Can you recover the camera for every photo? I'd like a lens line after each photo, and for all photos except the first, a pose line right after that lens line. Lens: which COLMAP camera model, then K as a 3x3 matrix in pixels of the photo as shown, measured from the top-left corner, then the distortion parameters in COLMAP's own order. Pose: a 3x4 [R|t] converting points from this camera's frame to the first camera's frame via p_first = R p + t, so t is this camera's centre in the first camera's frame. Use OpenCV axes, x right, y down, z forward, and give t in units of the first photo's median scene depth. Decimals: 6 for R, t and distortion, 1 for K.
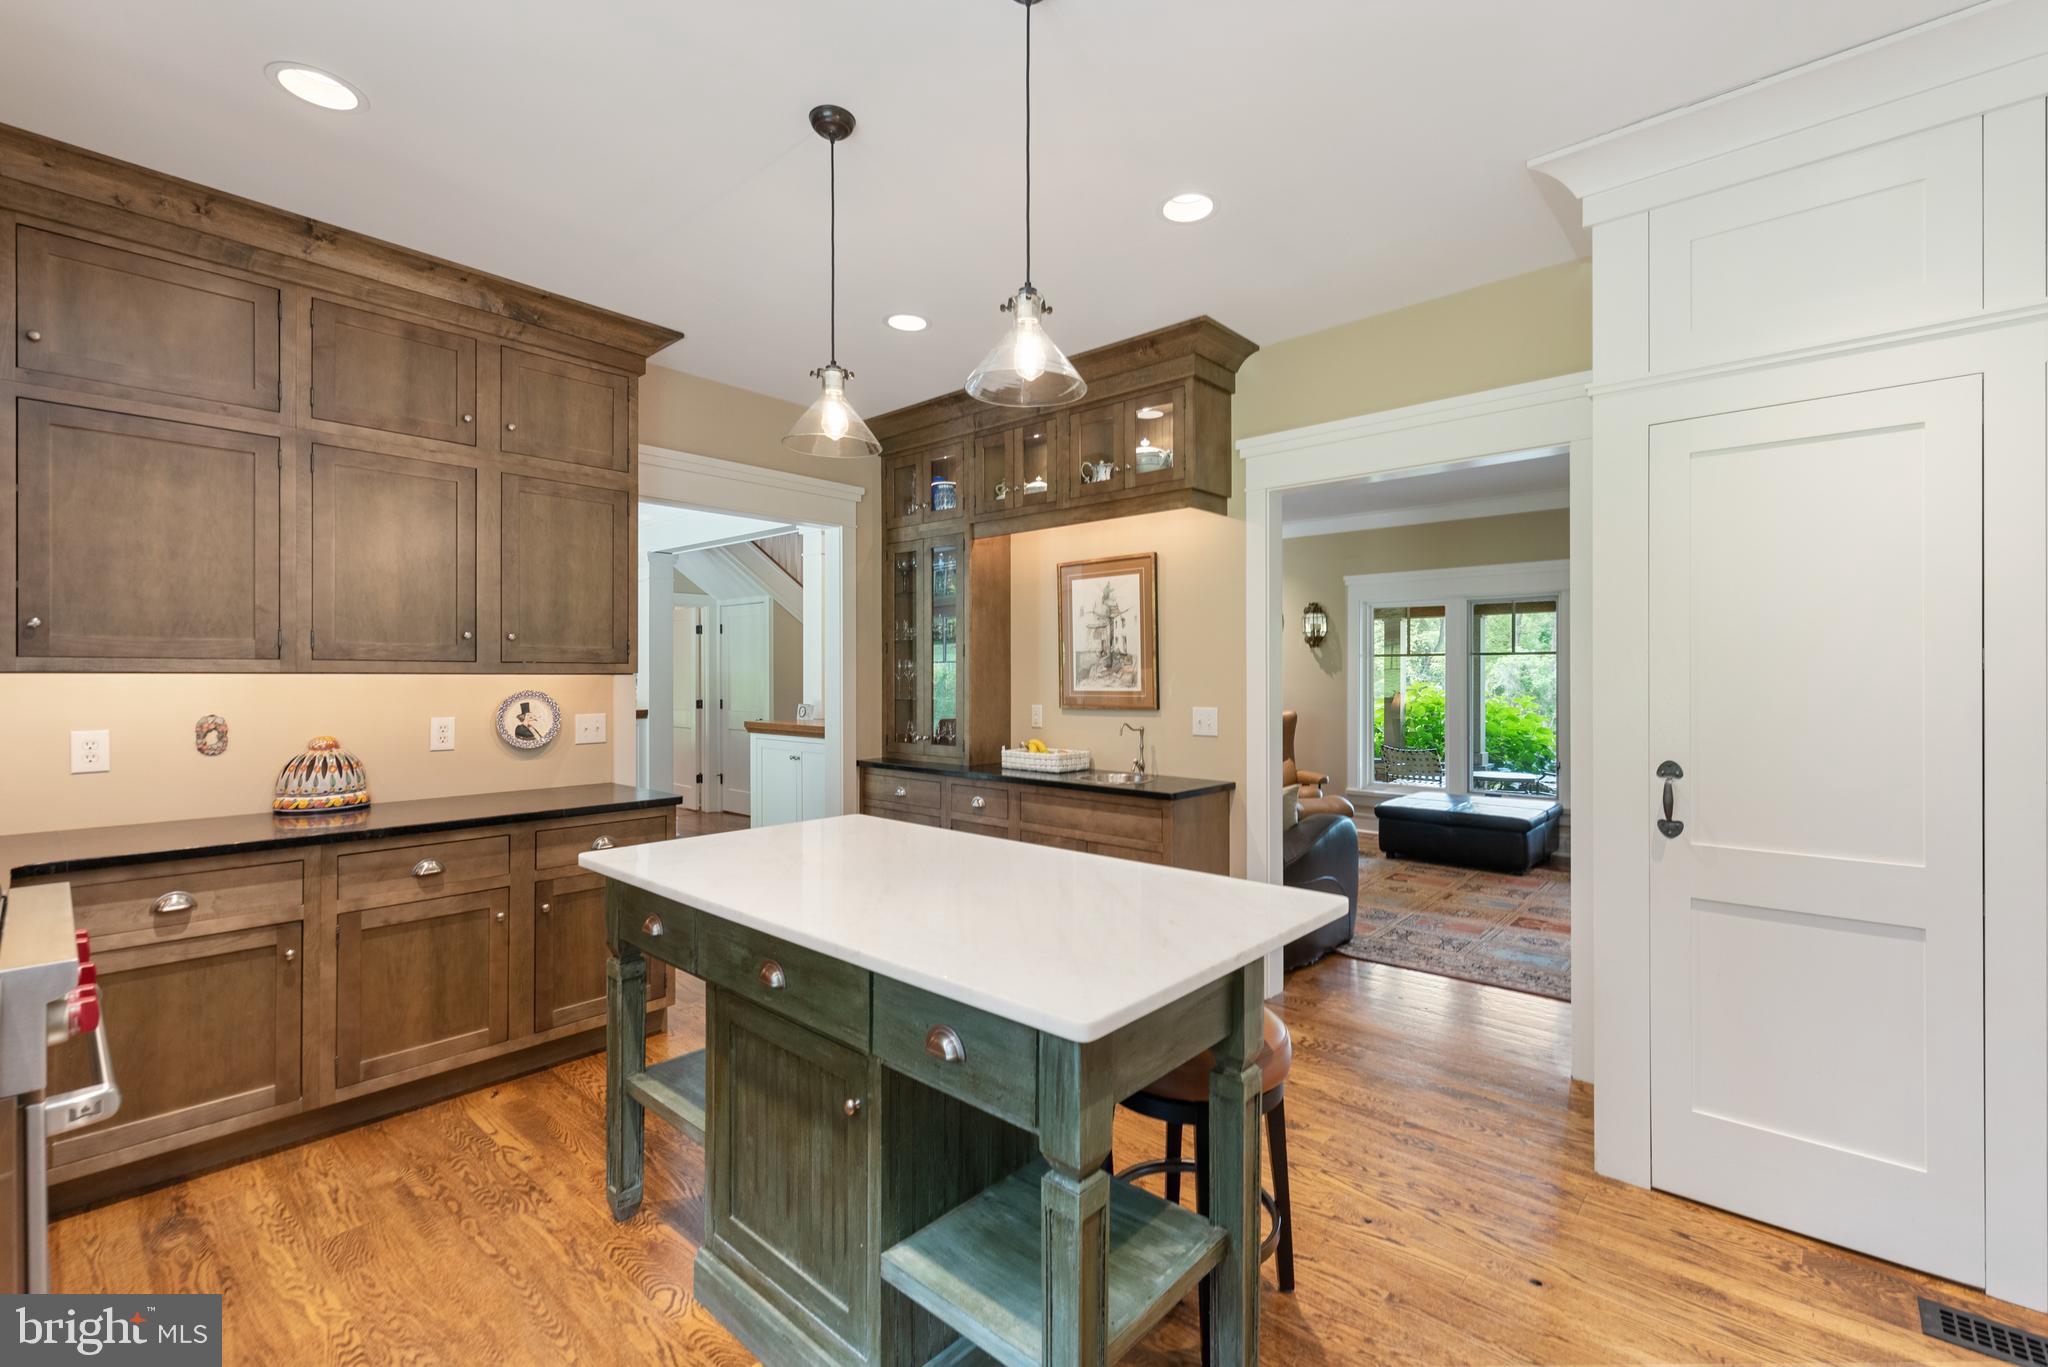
lens RADIAL K [[894.0, 0, 1027.7], [0, 894.0, 672.2], [0, 0, 1]] dist [-0.000382, -0.000211]
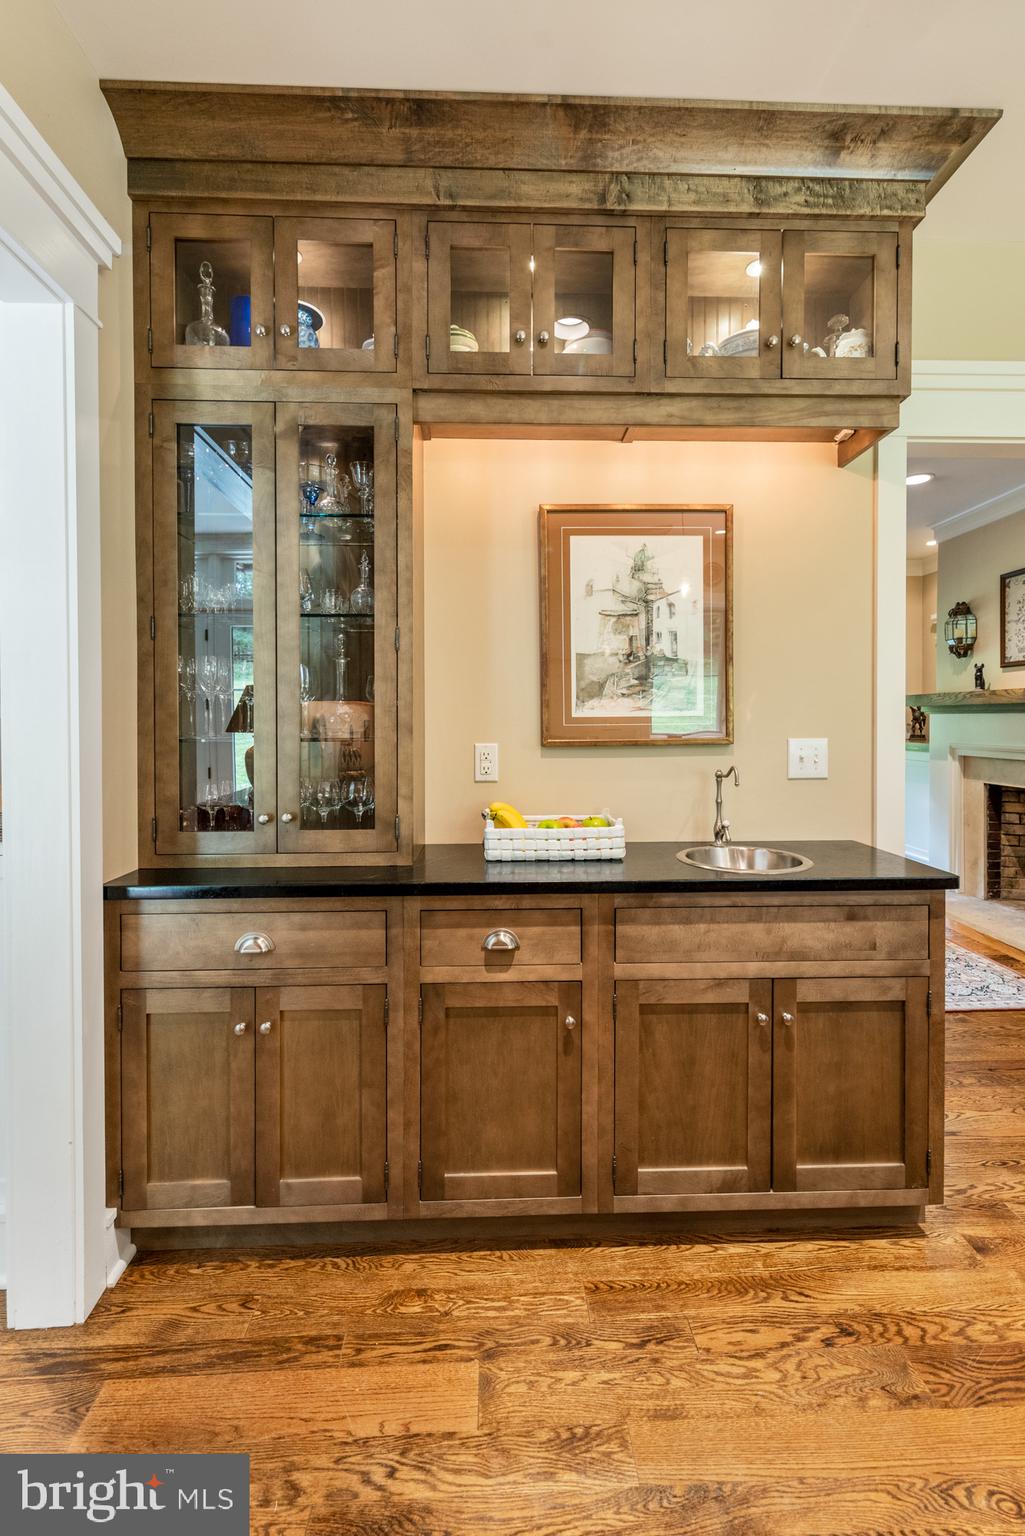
lens RADIAL K [[670.5, 0, 515.9], [0, 670.5, 724.8], [0, 0, 1]] dist [-0.000382, -0.000211]
pose [[0.725045, -0.004079, 0.688690, -0.300177], [-0.000165, 0.999981, 0.006097, 0.023607], [-0.688702, -0.004534, 0.725031, 0.716570]]
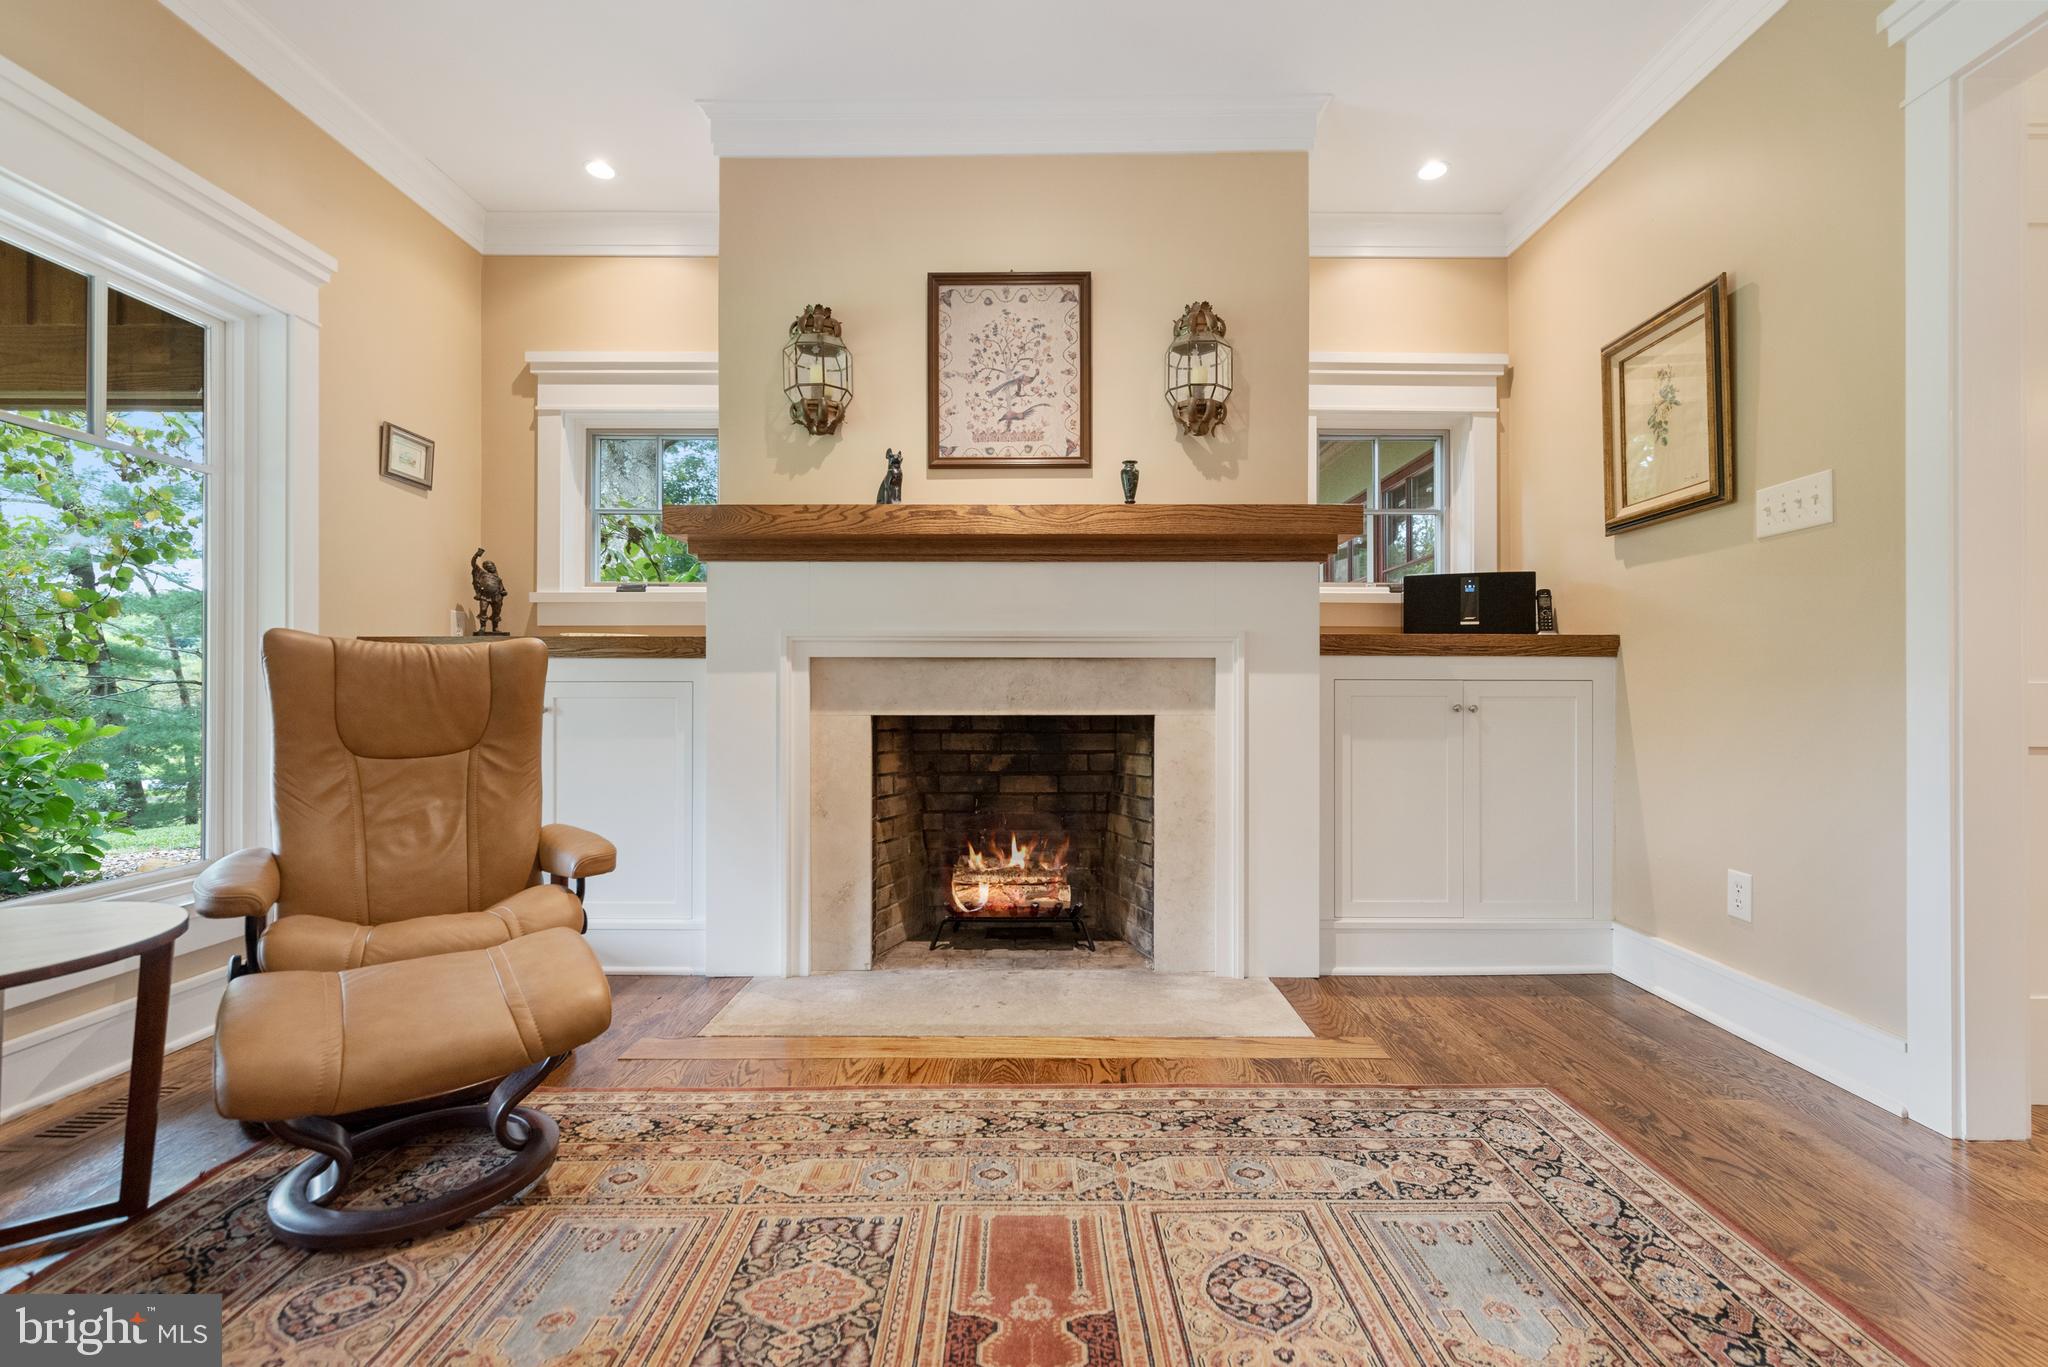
lens RADIAL K [[894.0, 0, 1036.2], [0, 894.0, 679.7], [0, 0, 1]] dist [-0.000382, -0.000211]
pose [[-0.658553, 0.010444, 0.752462, 0.432544], [-0.000370, 0.999899, -0.014202, 0.109300], [-0.752534, -0.009631, -0.658483, 1.341477]]
